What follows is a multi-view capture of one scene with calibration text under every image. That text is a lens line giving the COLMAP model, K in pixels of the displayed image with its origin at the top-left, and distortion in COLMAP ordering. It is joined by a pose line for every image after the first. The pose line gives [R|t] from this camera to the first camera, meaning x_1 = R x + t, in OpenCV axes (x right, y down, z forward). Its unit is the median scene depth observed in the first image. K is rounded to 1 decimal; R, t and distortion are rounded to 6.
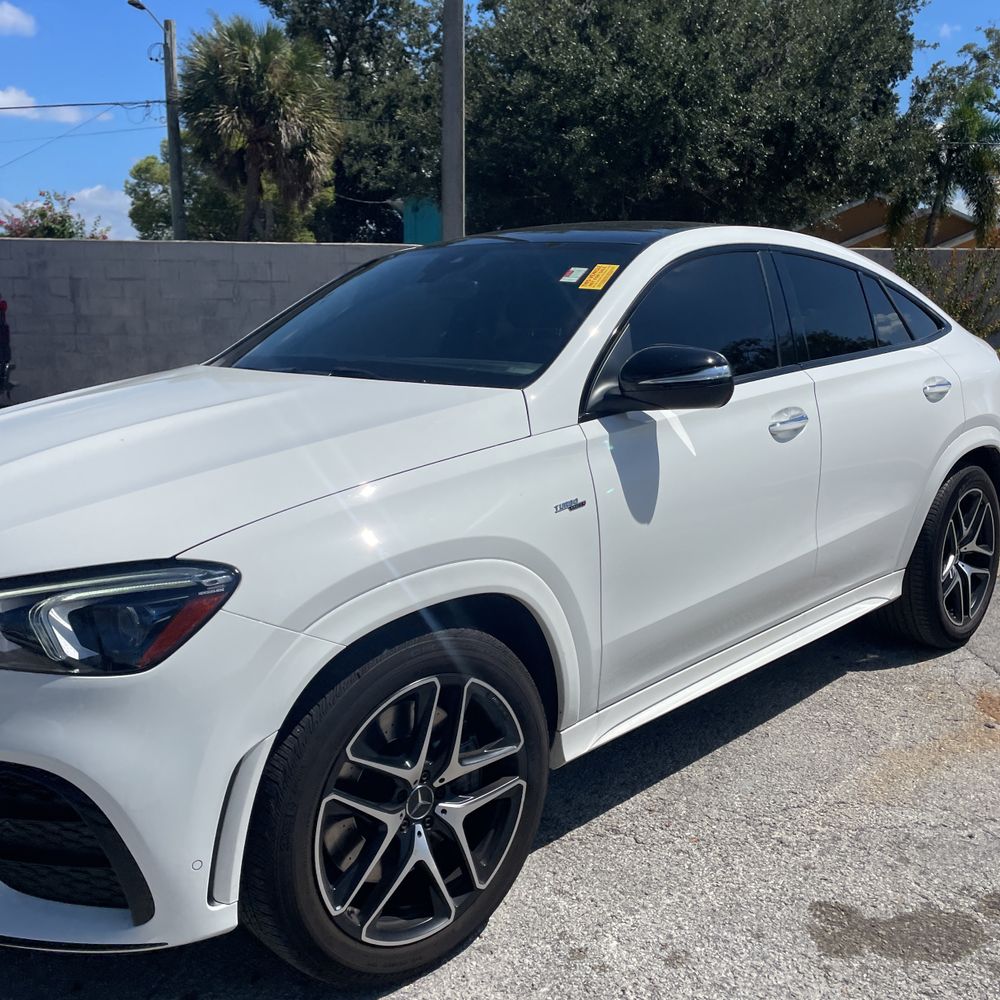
lens RADIAL K [[1003.2, 0, 499.2], [0, 1003.2, 504.9], [0, 0, 1]] dist [0.084076, -0.110398]
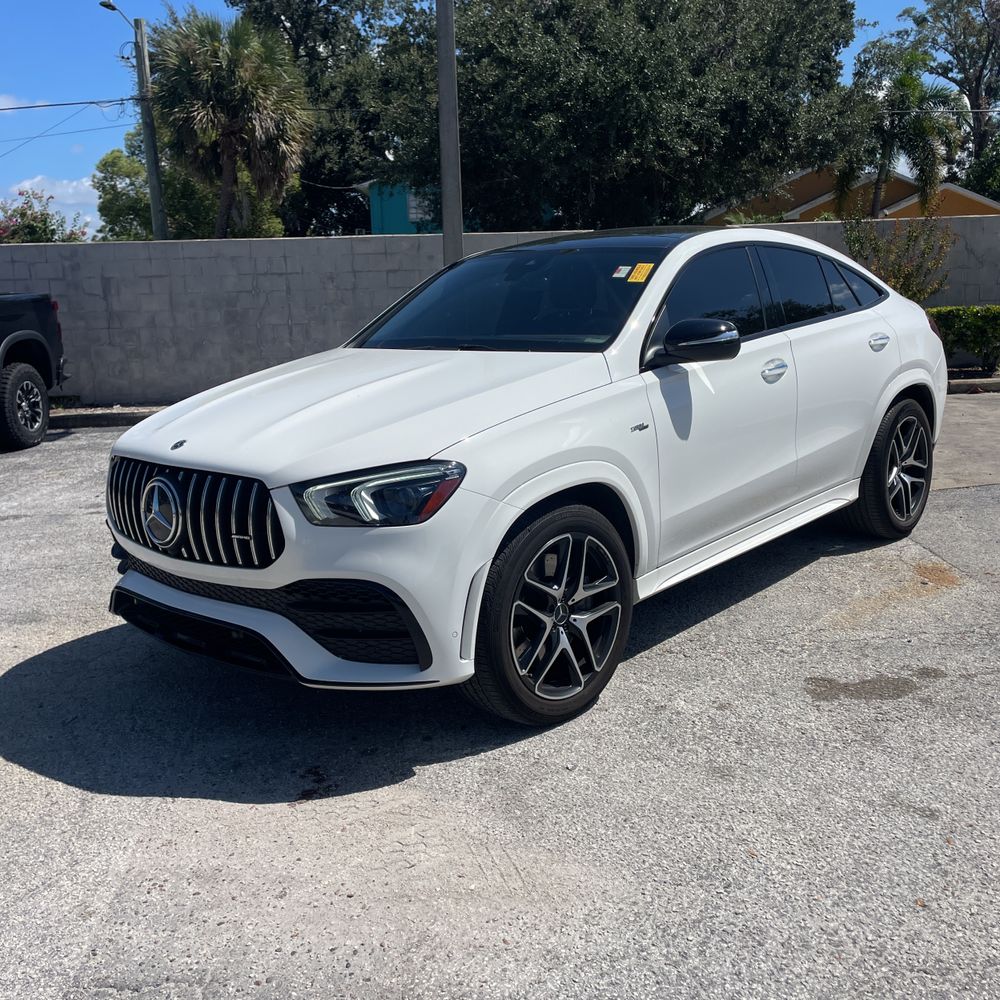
lens RADIAL K [[1009.0, 0, 490.9], [0, 1009.0, 509.0], [0, 0, 1]] dist [0.096410, -0.141718]
pose [[0.998436, -0.047998, 0.028657, -0.194281], [0.047250, 0.998539, 0.026216, 0.069702], [-0.029874, -0.024821, 0.999245, -0.504757]]
